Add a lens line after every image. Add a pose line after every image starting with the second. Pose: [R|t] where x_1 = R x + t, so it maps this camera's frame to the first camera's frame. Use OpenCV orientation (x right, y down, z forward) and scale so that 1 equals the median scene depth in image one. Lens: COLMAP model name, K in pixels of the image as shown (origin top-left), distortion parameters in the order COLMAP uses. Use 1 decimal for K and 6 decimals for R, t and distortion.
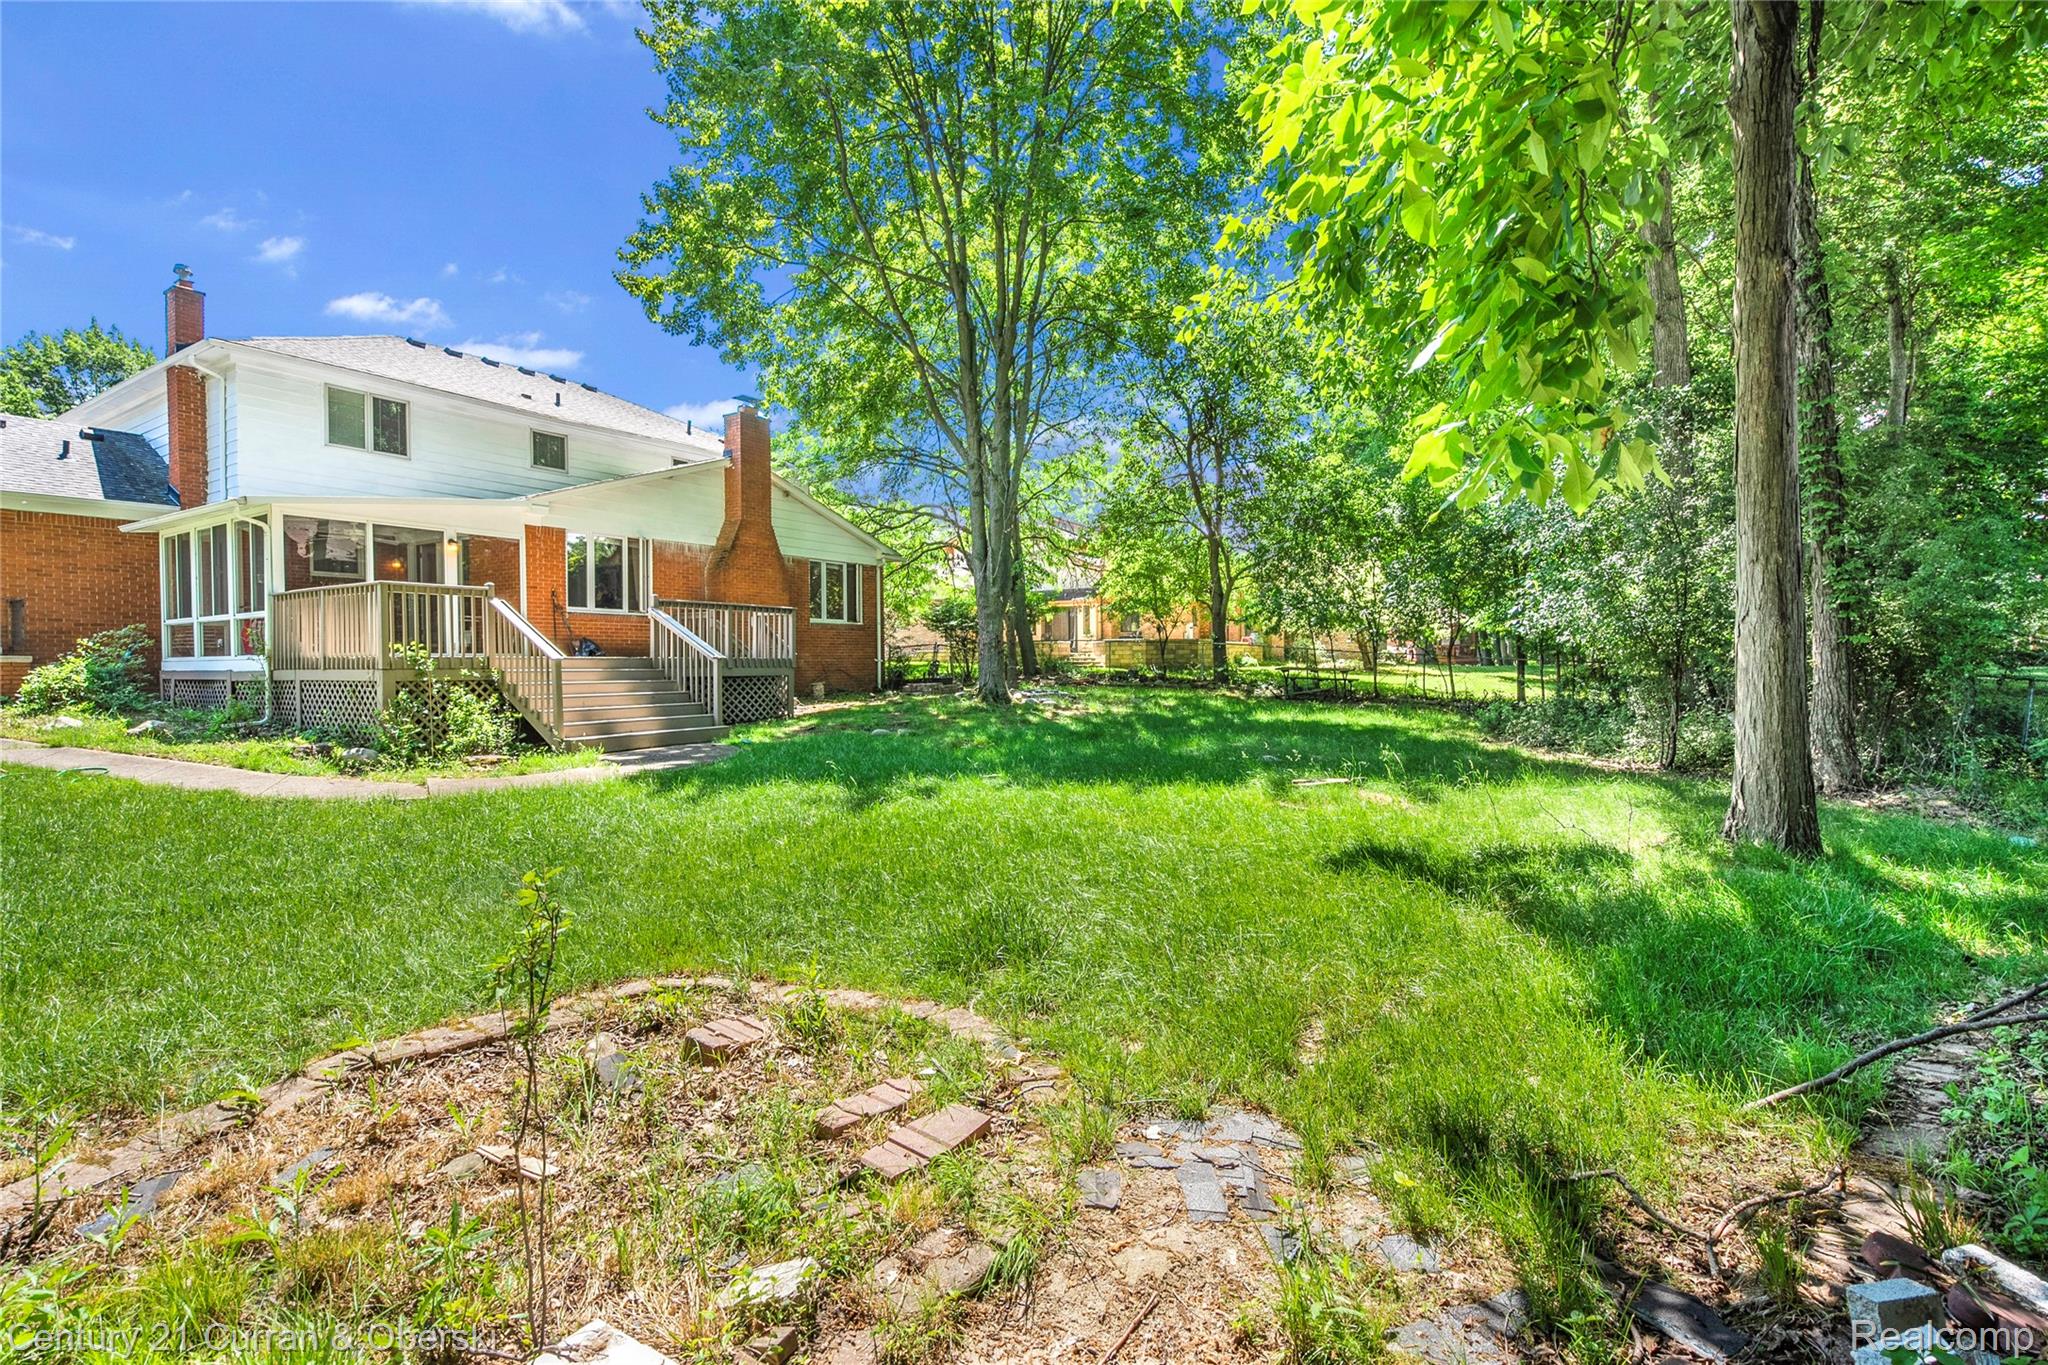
lens RADIAL K [[937.8, 0, 1024.0], [0, 937.8, 682.5], [0, 0, 1]] dist [-0.000482, -0.000040]
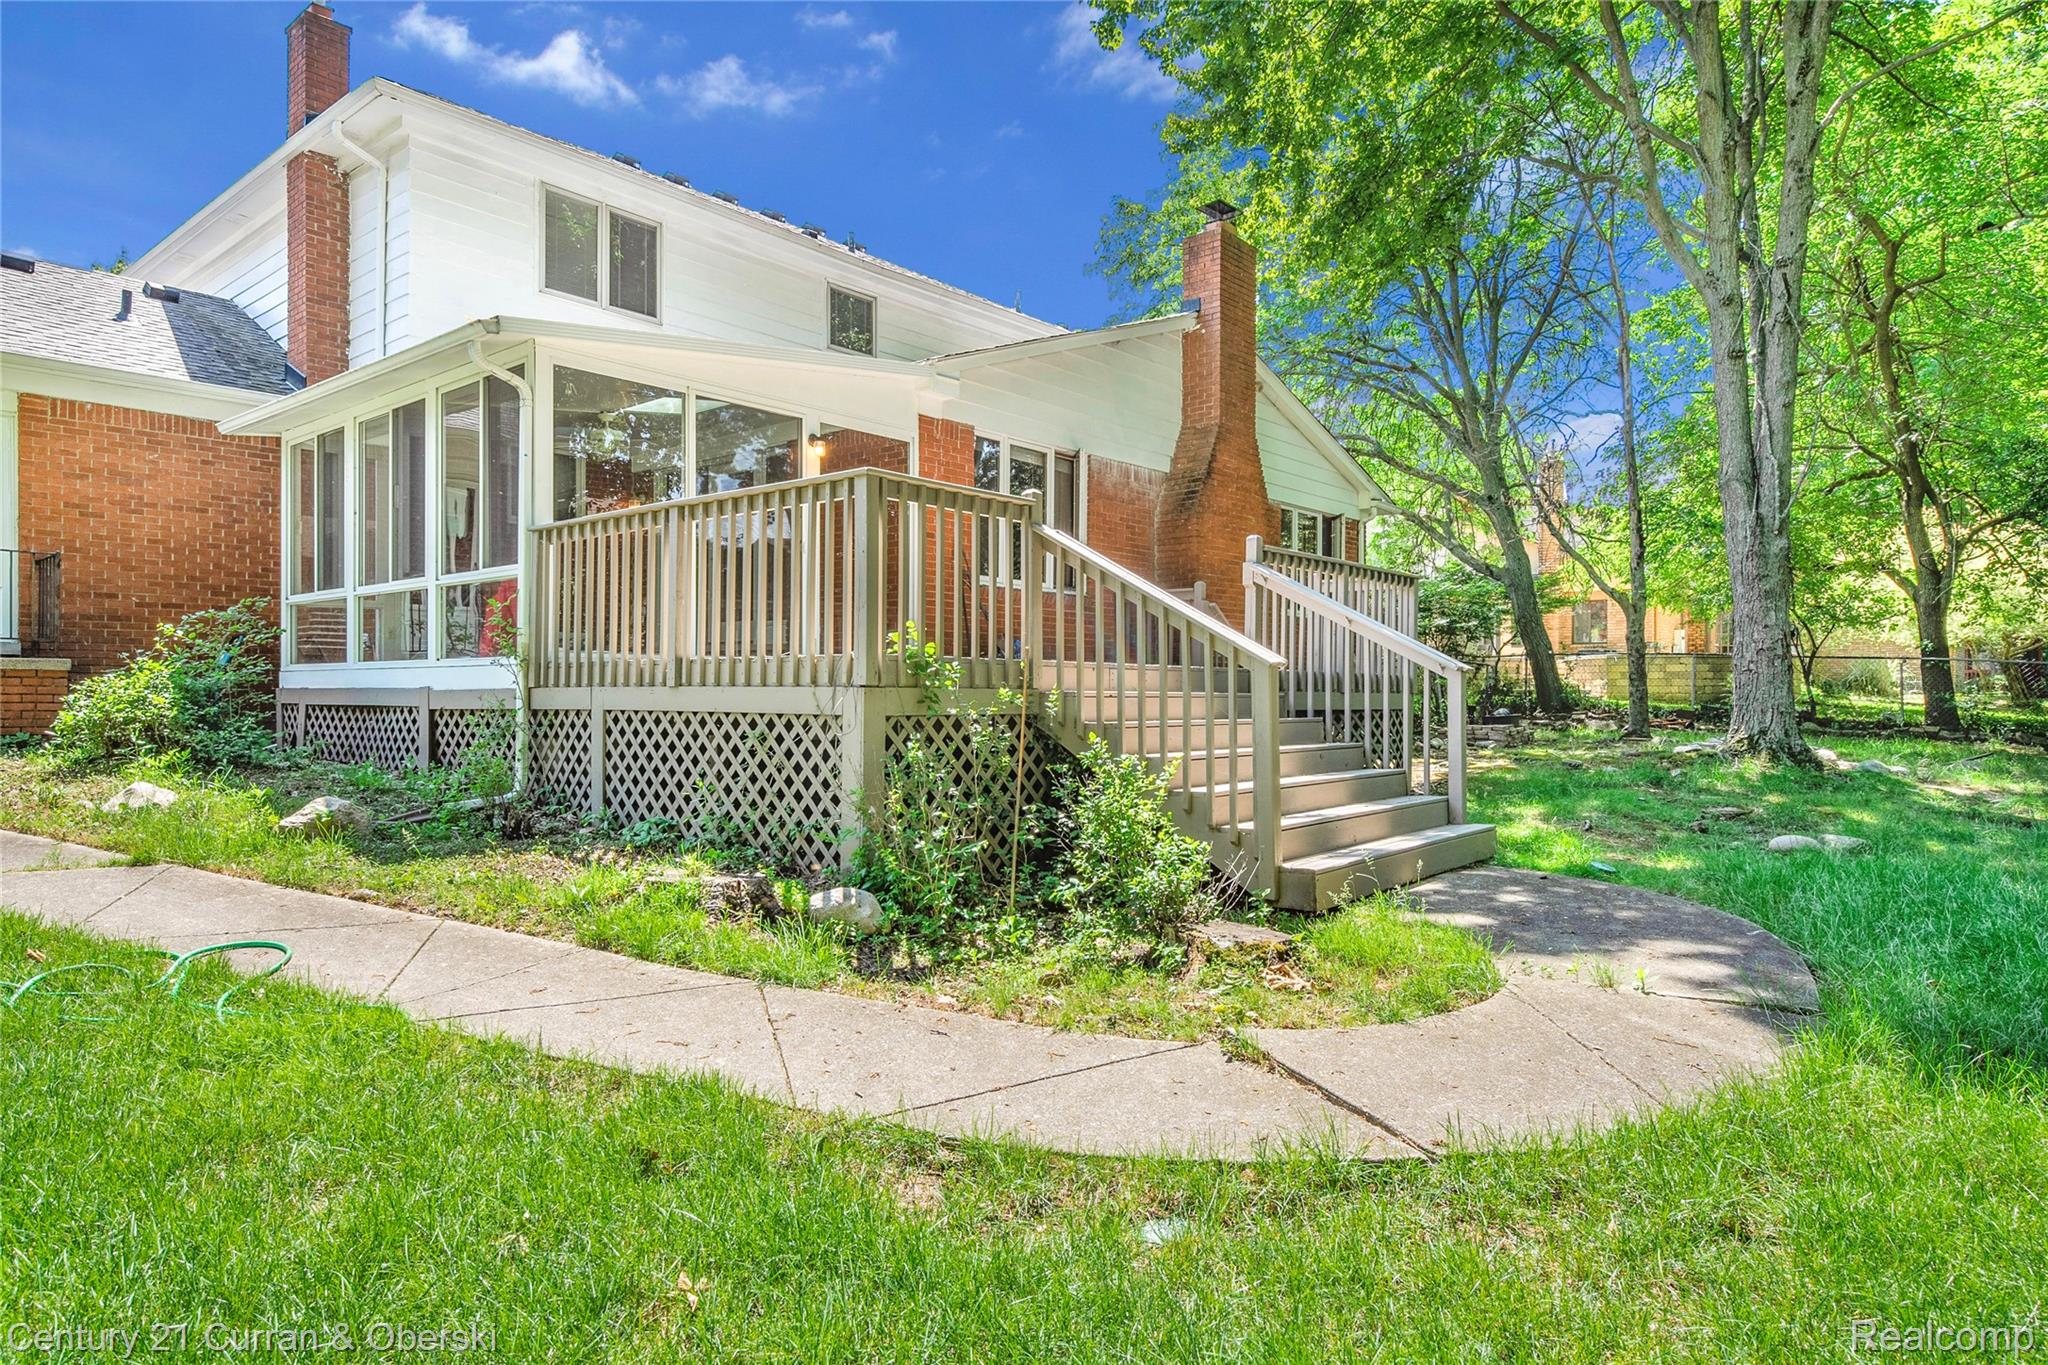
lens RADIAL K [[1199.3, 0, 1026.2], [0, 1199.3, 692.3], [0, 0, 1]] dist [0.000286, 0.001674]
pose [[0.992339, 0.008706, -0.123235, -0.422516], [-0.011218, 0.999743, -0.019709, -0.001433], [0.123032, 0.020940, 0.992182, 0.378353]]
